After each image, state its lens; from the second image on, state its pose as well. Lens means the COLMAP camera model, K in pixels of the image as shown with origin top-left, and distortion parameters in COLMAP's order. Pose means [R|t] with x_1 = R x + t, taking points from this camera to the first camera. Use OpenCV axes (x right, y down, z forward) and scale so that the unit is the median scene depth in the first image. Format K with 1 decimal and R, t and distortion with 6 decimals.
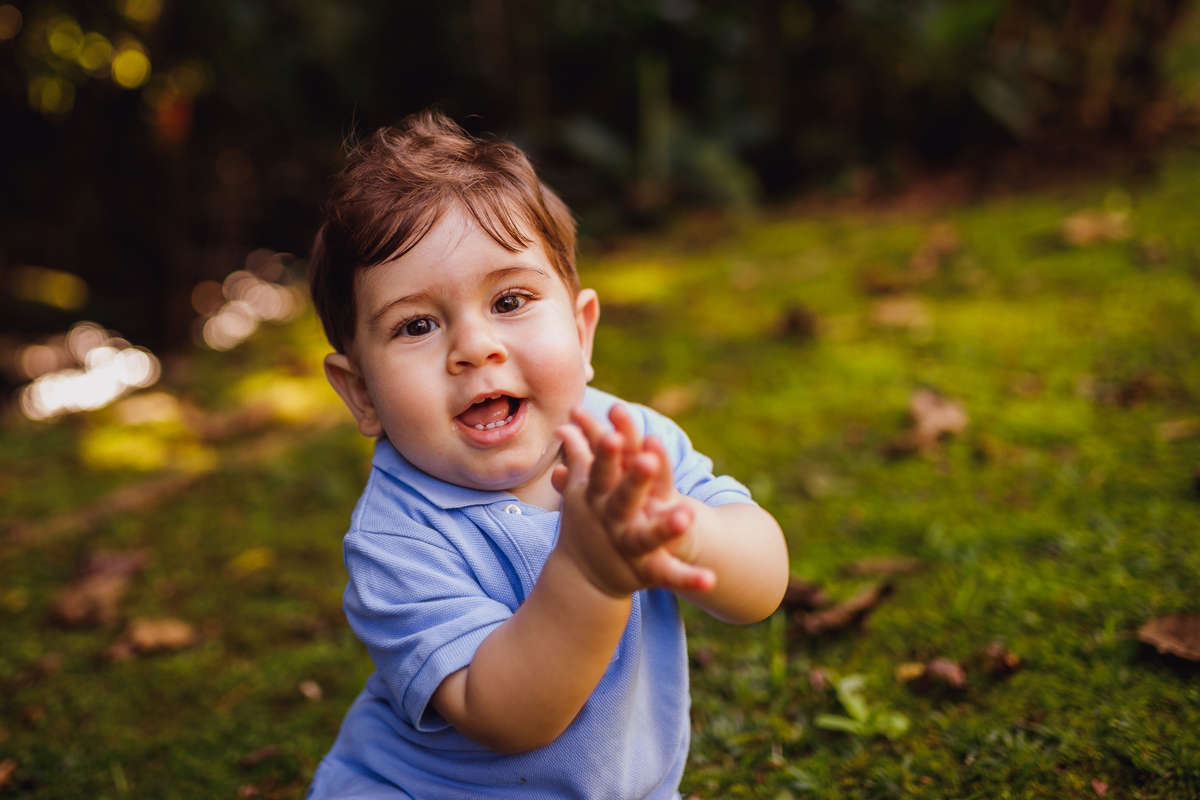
lens RADIAL K [[1242.3, 0, 635.1], [0, 1242.3, 378.1], [0, 0, 1]] dist [-0.046920, 0.019720]
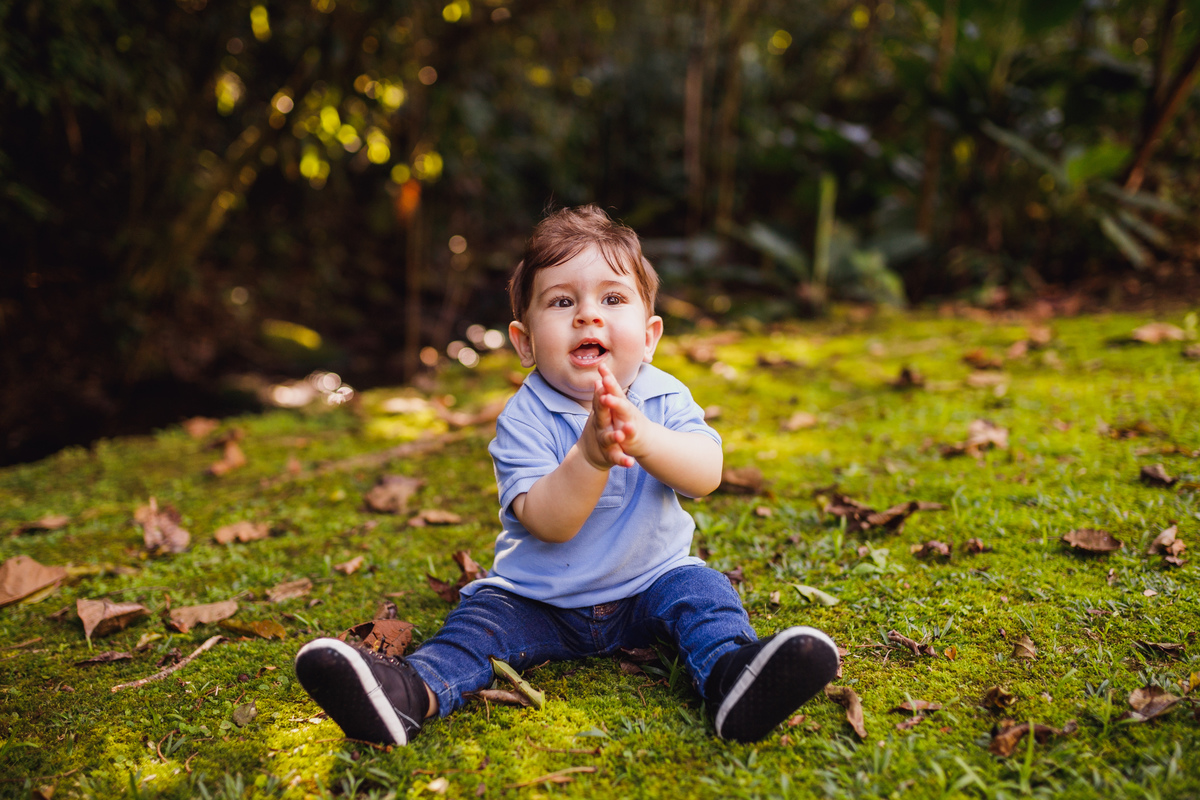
lens RADIAL K [[1242.3, 0, 635.1], [0, 1242.3, 378.1], [0, 0, 1]] dist [-0.046920, 0.019720]
pose [[0.985426, 0.097636, -0.139297, 0.027335], [-0.109618, 0.990660, -0.081096, 0.084621], [0.130078, 0.095183, 0.986924, -0.303335]]
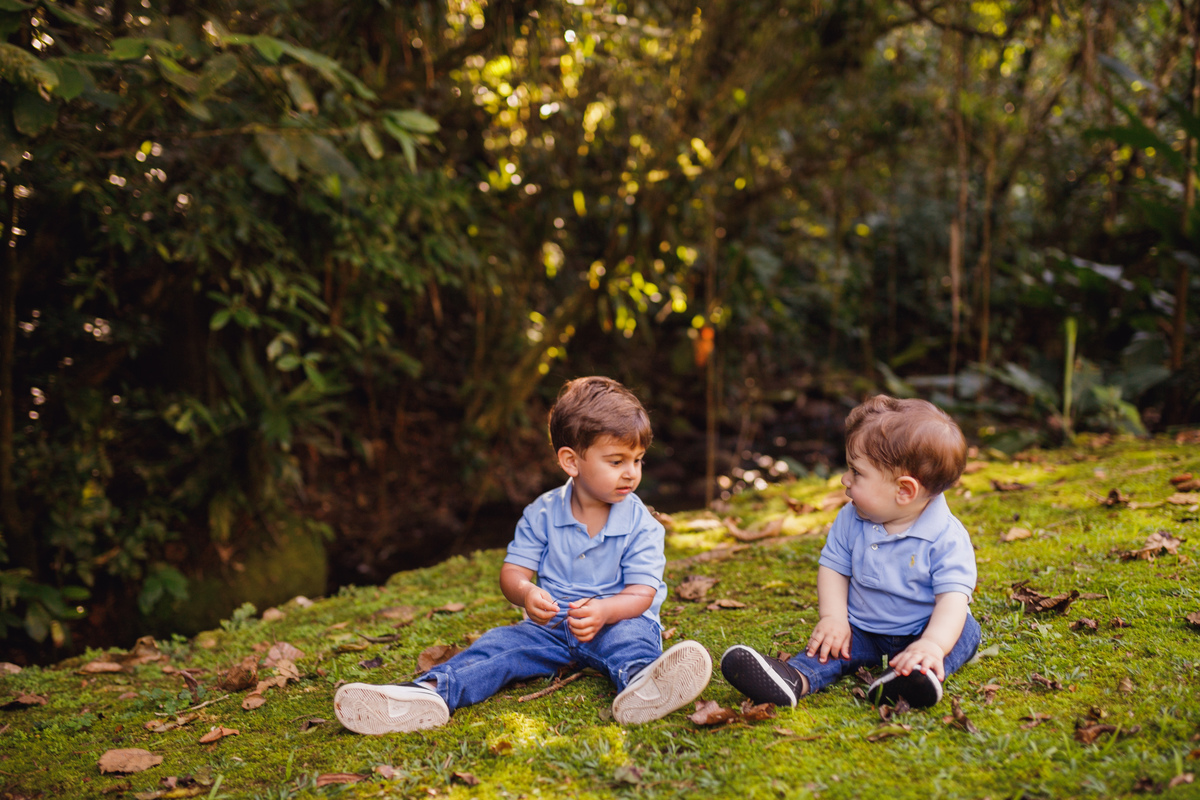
lens RADIAL K [[1189.9, 0, 600.0], [0, 1189.9, 400.0], [0, 0, 1]] dist [-0.039729, -0.012226]
pose [[0.912845, 0.057514, -0.404234, 0.124094], [-0.121084, 0.983627, -0.133482, 0.102245], [0.389939, 0.170795, 0.904863, -0.588925]]
